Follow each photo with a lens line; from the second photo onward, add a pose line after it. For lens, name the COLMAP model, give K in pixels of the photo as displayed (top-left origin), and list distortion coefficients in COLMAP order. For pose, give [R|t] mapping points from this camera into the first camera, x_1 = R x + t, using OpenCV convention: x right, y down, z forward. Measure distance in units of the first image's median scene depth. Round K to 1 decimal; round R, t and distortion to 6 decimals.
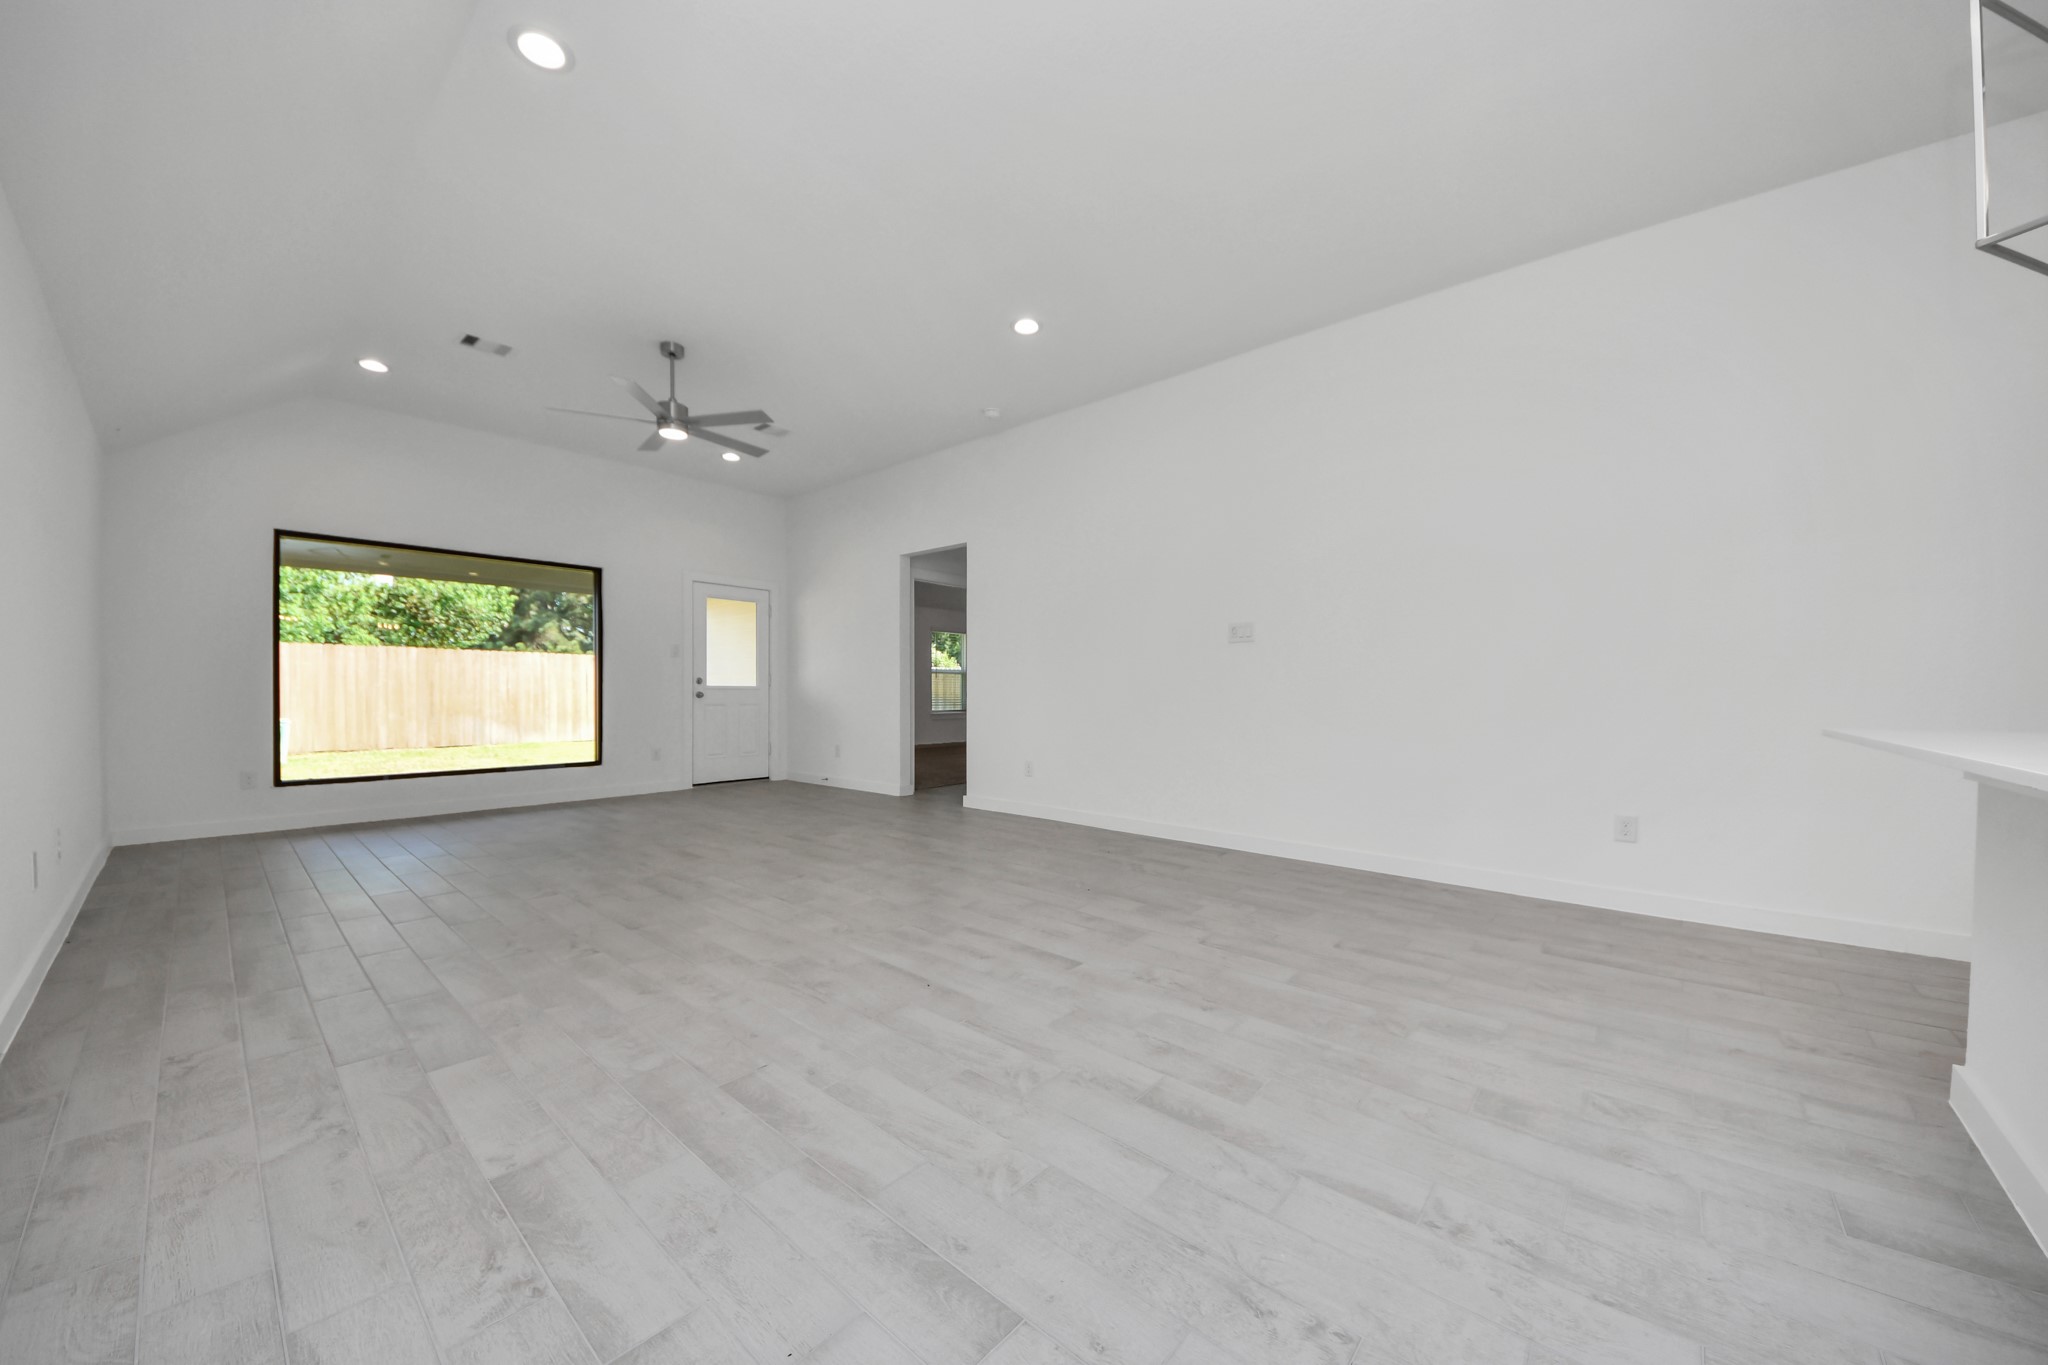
lens RADIAL K [[728.2, 0, 1026.5], [0, 728.2, 705.8], [0, 0, 1]] dist [-0.000200, 0.000115]
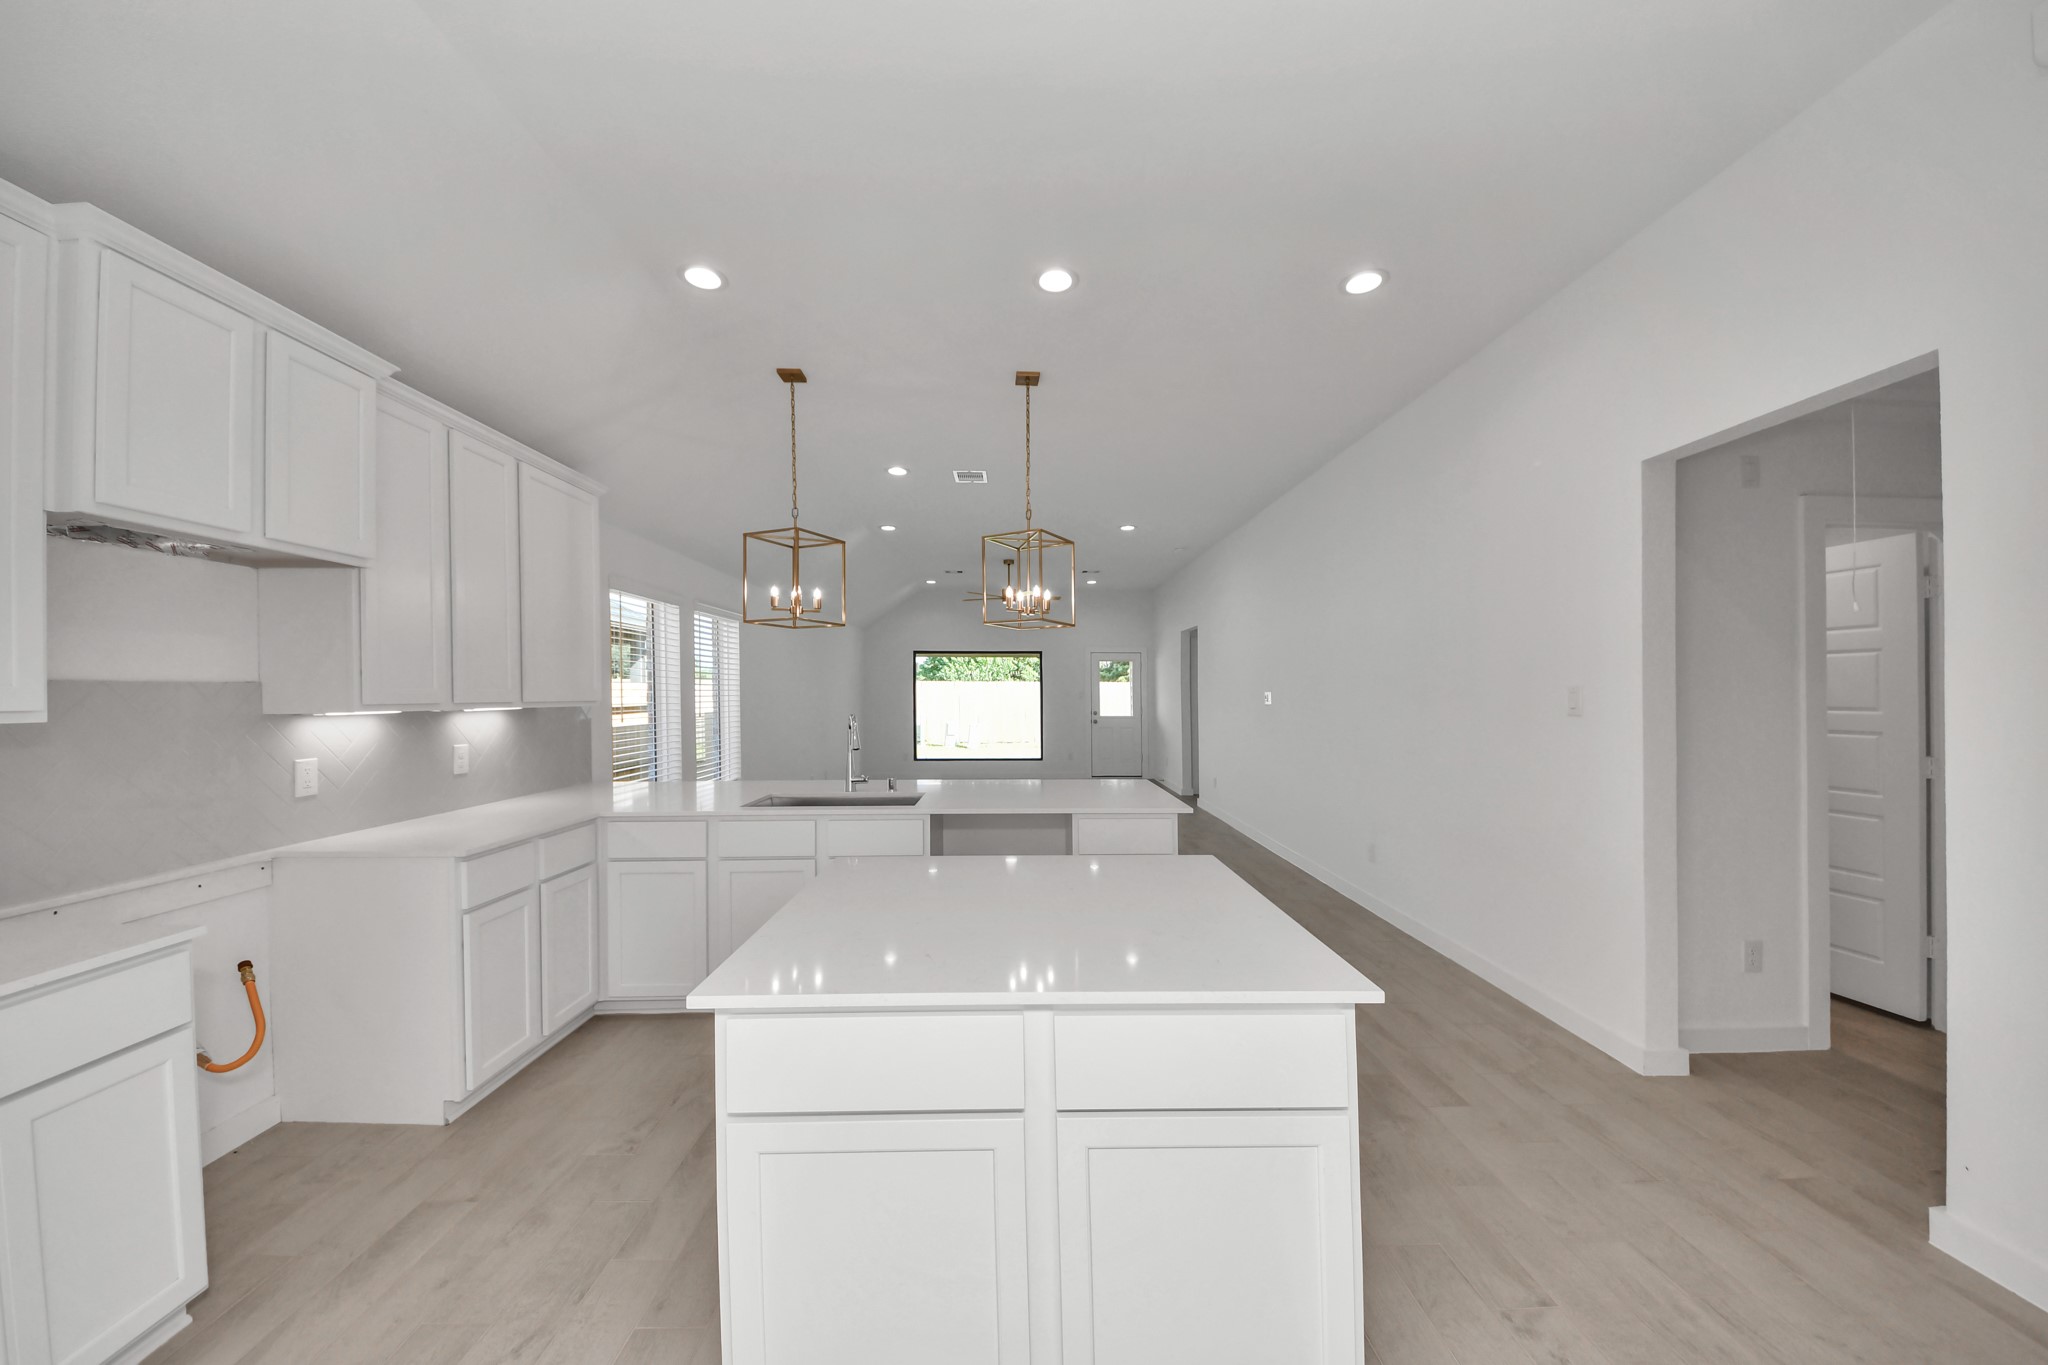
lens RADIAL K [[753.5, 0, 1042.2], [0, 753.5, 711.7], [0, 0, 1]] dist [0.009240, -0.000042]
pose [[0.677025, 0.014893, -0.735809, 0.710063], [-0.013089, 0.999881, 0.008194, -0.049699], [0.735843, 0.004083, 0.677139, -0.233958]]
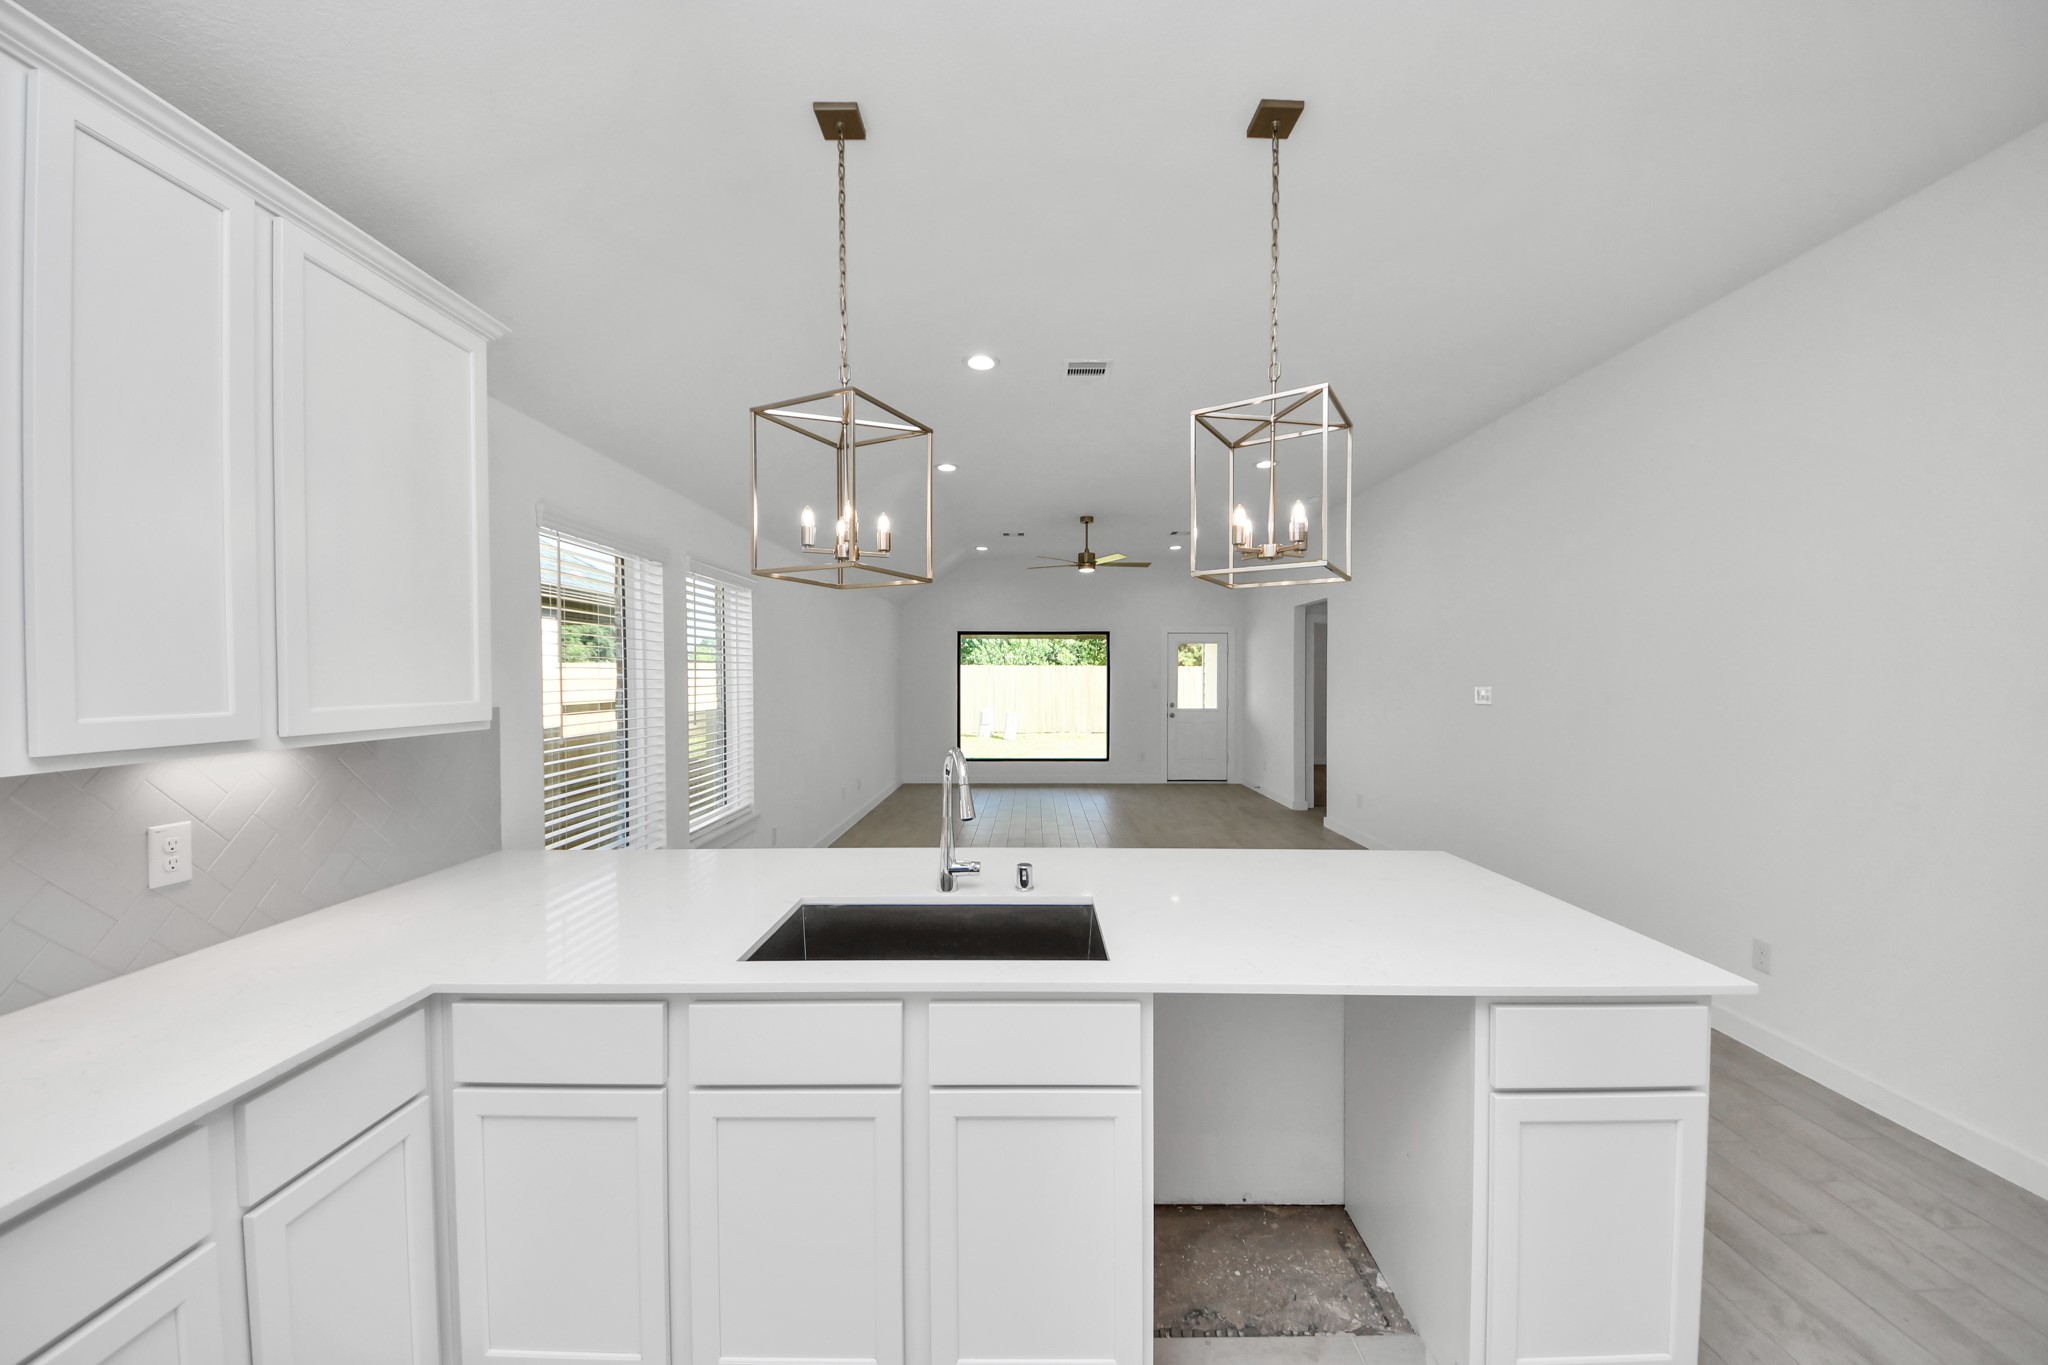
lens RADIAL K [[734.6, 0, 1015.6], [0, 734.6, 691.2], [0, 0, 1]] dist [-0.000398, -0.000213]
pose [[0.642114, 0.015645, -0.766450, 0.419377], [-0.014994, 0.999857, 0.007848, -0.066901], [0.766463, 0.006453, 0.642256, -0.117024]]
